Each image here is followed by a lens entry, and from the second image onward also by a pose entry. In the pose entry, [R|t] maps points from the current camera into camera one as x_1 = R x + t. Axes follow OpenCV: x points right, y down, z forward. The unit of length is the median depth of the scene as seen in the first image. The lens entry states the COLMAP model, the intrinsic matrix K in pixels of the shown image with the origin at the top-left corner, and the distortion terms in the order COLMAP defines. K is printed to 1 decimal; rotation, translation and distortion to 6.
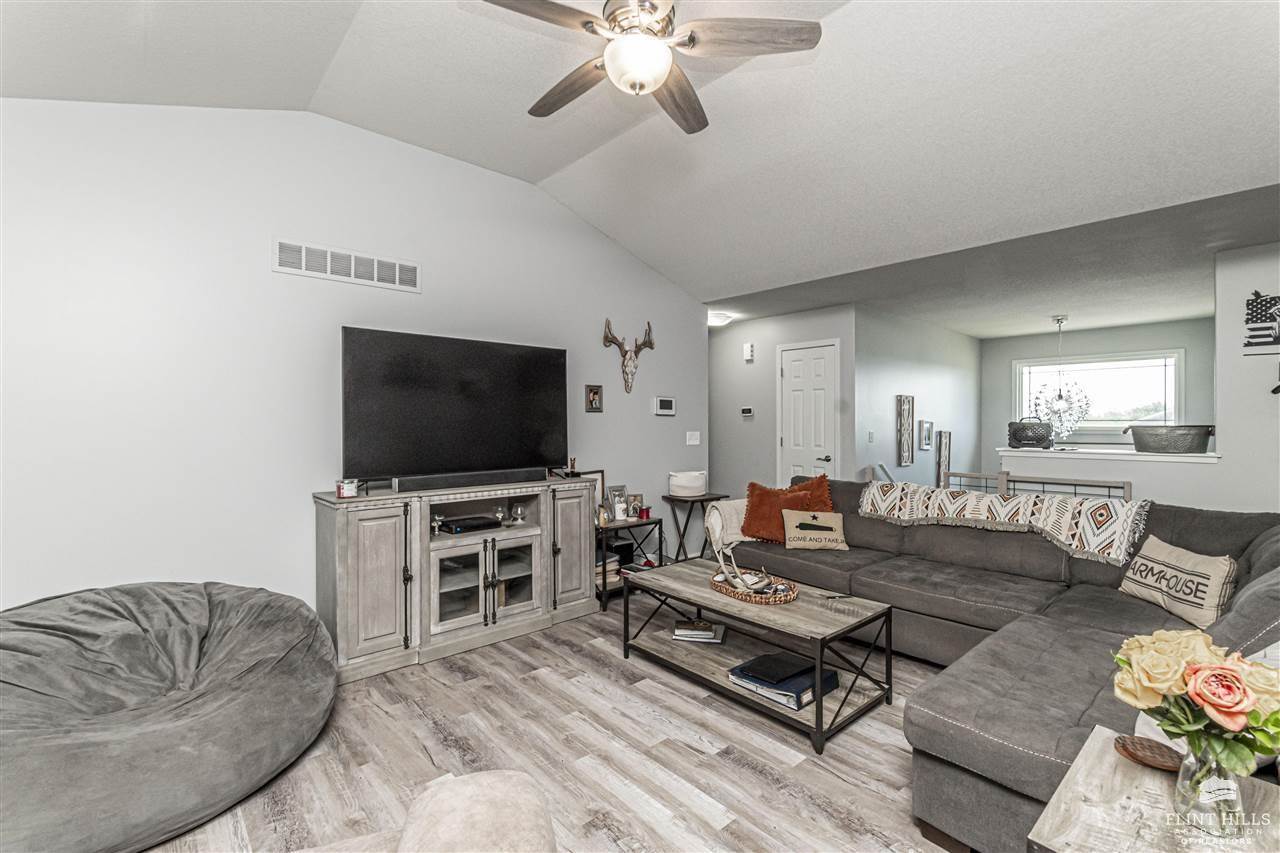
lens RADIAL K [[562.3, 0, 636.3], [0, 562.3, 419.4], [0, 0, 1]] dist [-0.002063, 0.001460]
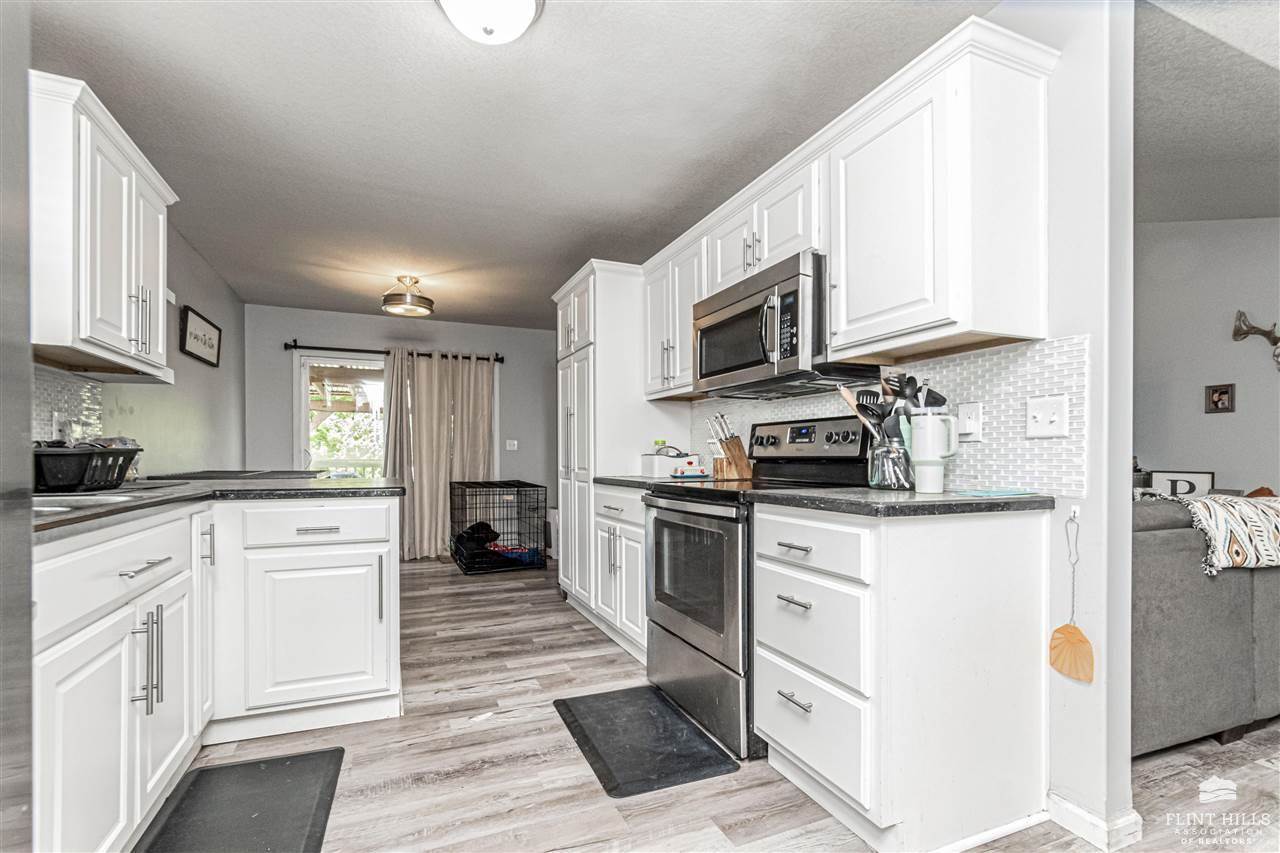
lens RADIAL K [[562.3, 0, 628.9], [0, 562.3, 465.5], [0, 0, 1]] dist [-0.002063, 0.001460]
pose [[-0.334150, 0.013608, -0.942422, 1.438968], [-0.001531, 0.999887, 0.014980, 0.075947], [0.942519, 0.006448, -0.334091, 0.479341]]
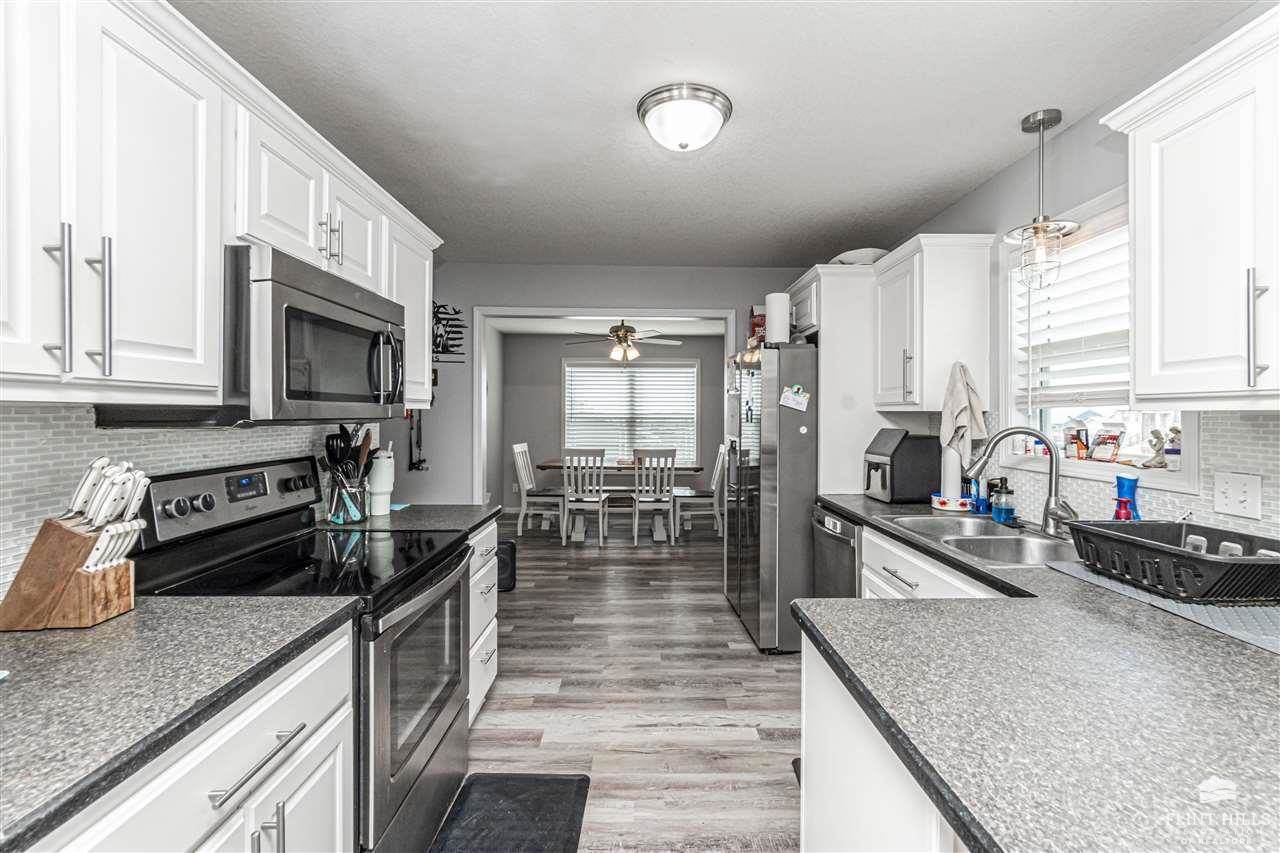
lens RADIAL K [[562.3, 0, 673.9], [0, 562.3, 405.7], [0, 0, 1]] dist [-0.002063, 0.001460]
pose [[0.635848, 0.015737, 0.771654, 0.581058], [-0.007999, 0.999873, -0.013800, -0.018235], [-0.771773, 0.002602, 0.635893, -0.147236]]
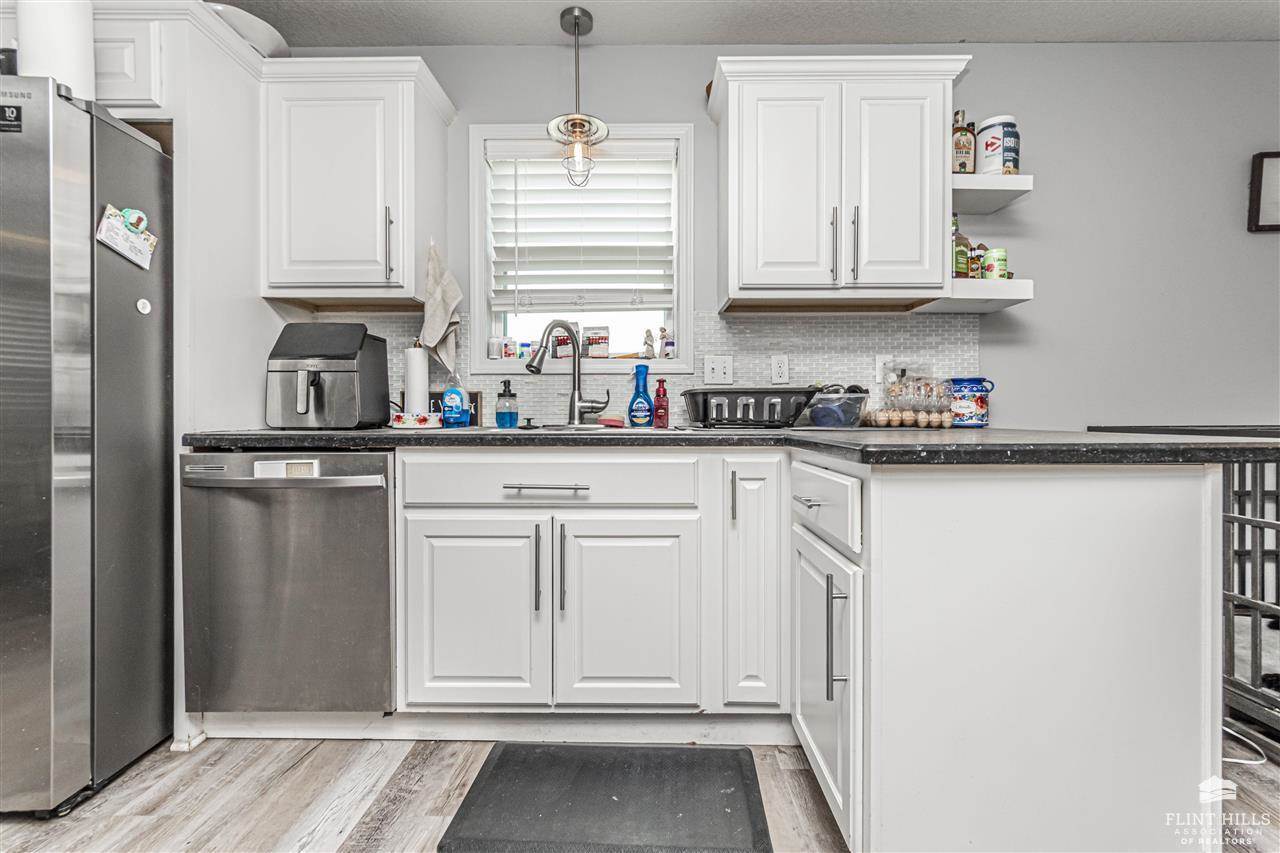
lens RADIAL K [[562.3, 0, 628.4], [0, 562.3, 416.0], [0, 0, 1]] dist [-0.002063, 0.001460]
pose [[-0.727787, 0.002188, 0.685799, 0.830928], [-0.000273, 0.999994, -0.003480, 0.095556], [-0.685803, -0.002720, -0.727782, 0.329791]]
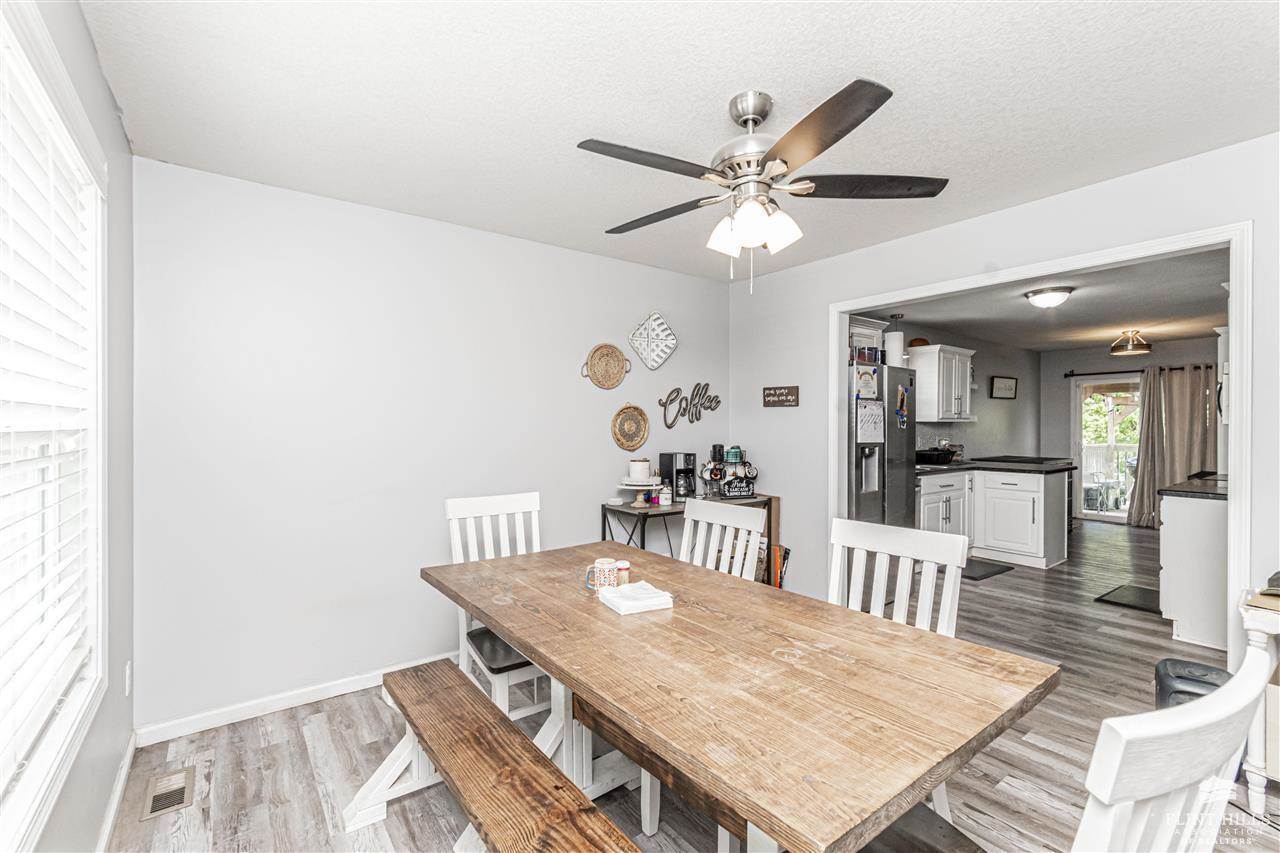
lens RADIAL K [[562.3, 0, 651.9], [0, 562.3, 434.2], [0, 0, 1]] dist [-0.002063, 0.001460]
pose [[-0.996191, 0.002024, 0.087179, 1.838985], [0.002678, 0.999969, 0.007380, -0.000104], [-0.087161, 0.007586, -0.996165, 1.604211]]
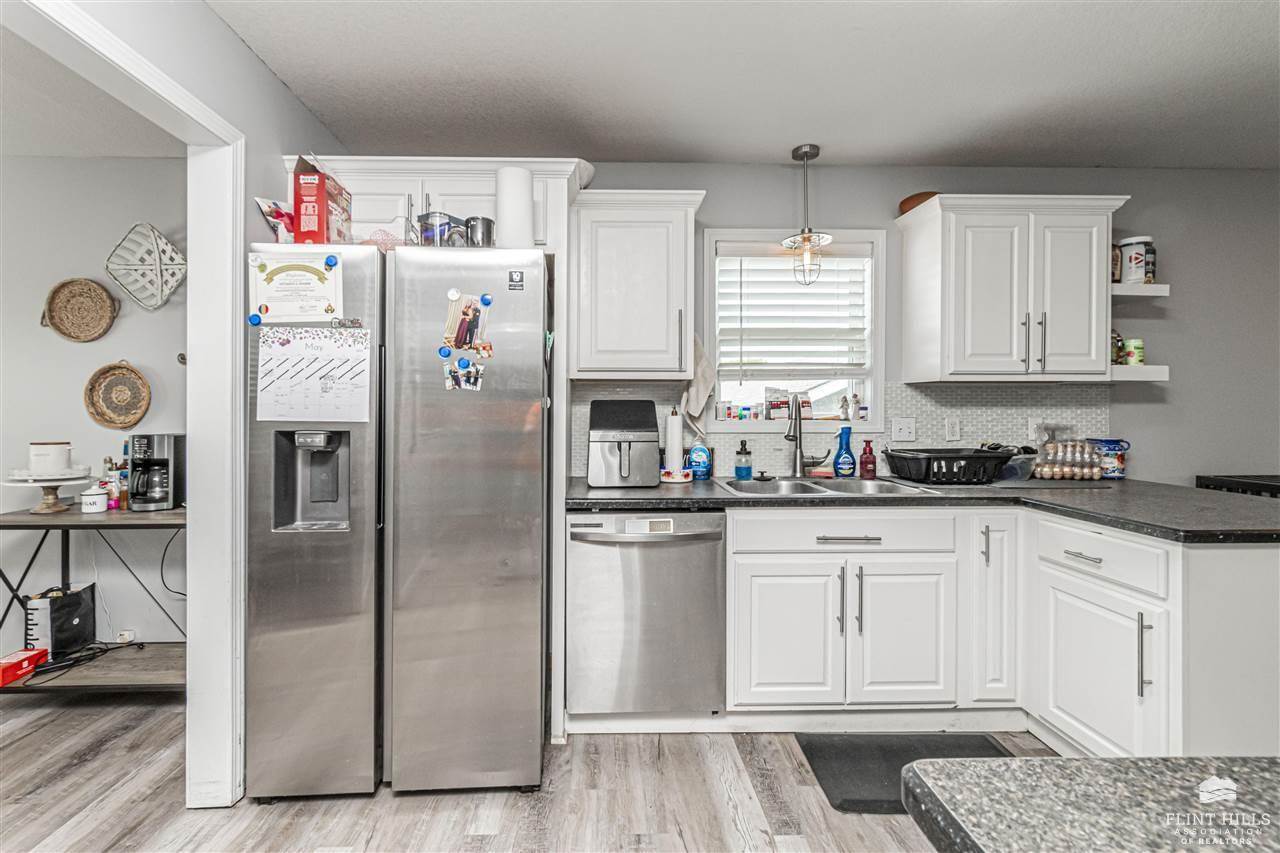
lens RADIAL K [[562.3, 0, 609.0], [0, 562.3, 413.0], [0, 0, 1]] dist [-0.002063, 0.001460]
pose [[-0.749646, 0.001301, 0.661838, 0.983862], [-0.000808, 0.999996, -0.002880, 0.019548], [-0.661839, -0.002694, -0.749641, 0.662075]]
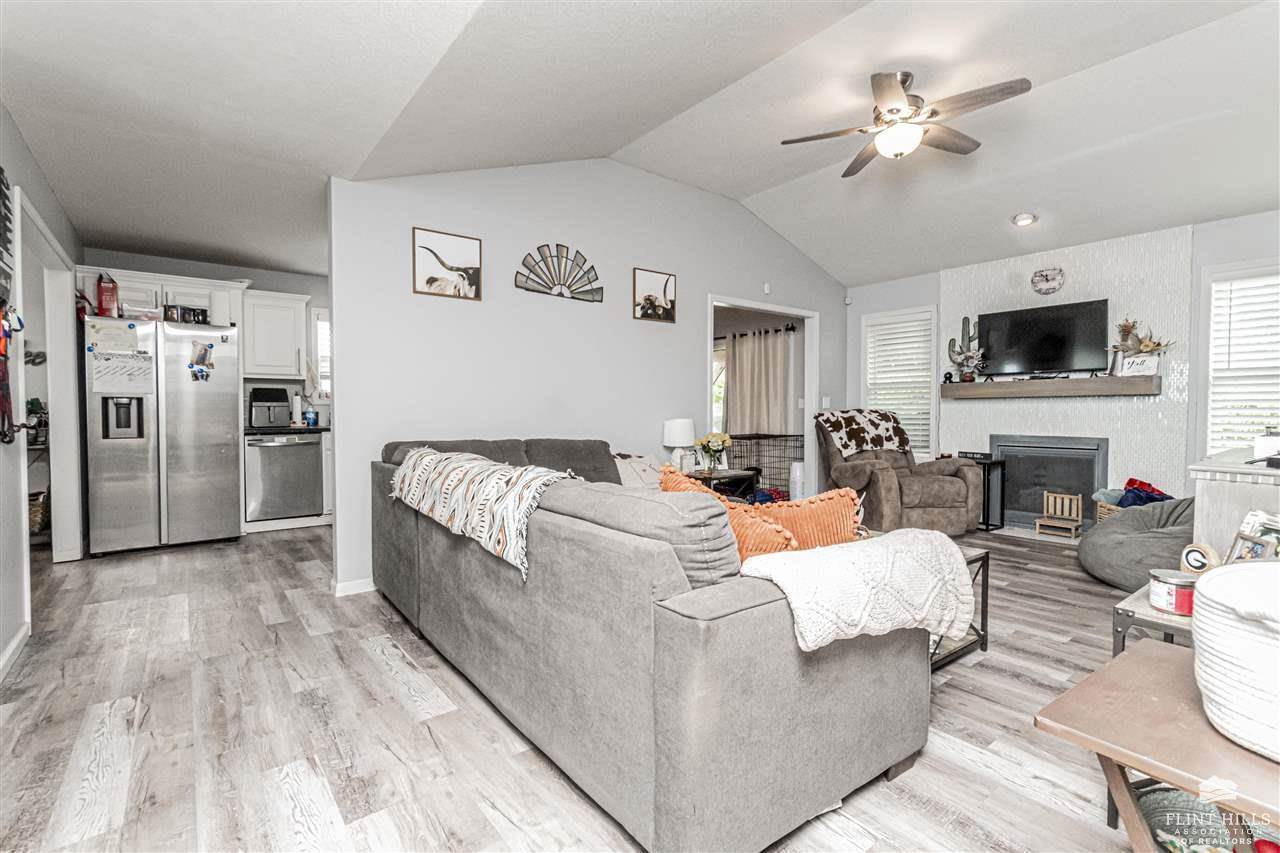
lens RADIAL K [[590.3, 0, 634.1], [0, 590.3, 430.4], [0, 0, 1]] dist [-0.000599, -0.000040]
pose [[-0.997267, -0.000953, 0.073873, 0.361258], [0.001292, 0.999539, 0.030342, 0.067888], [-0.073868, 0.030354, -0.996806, 1.605999]]
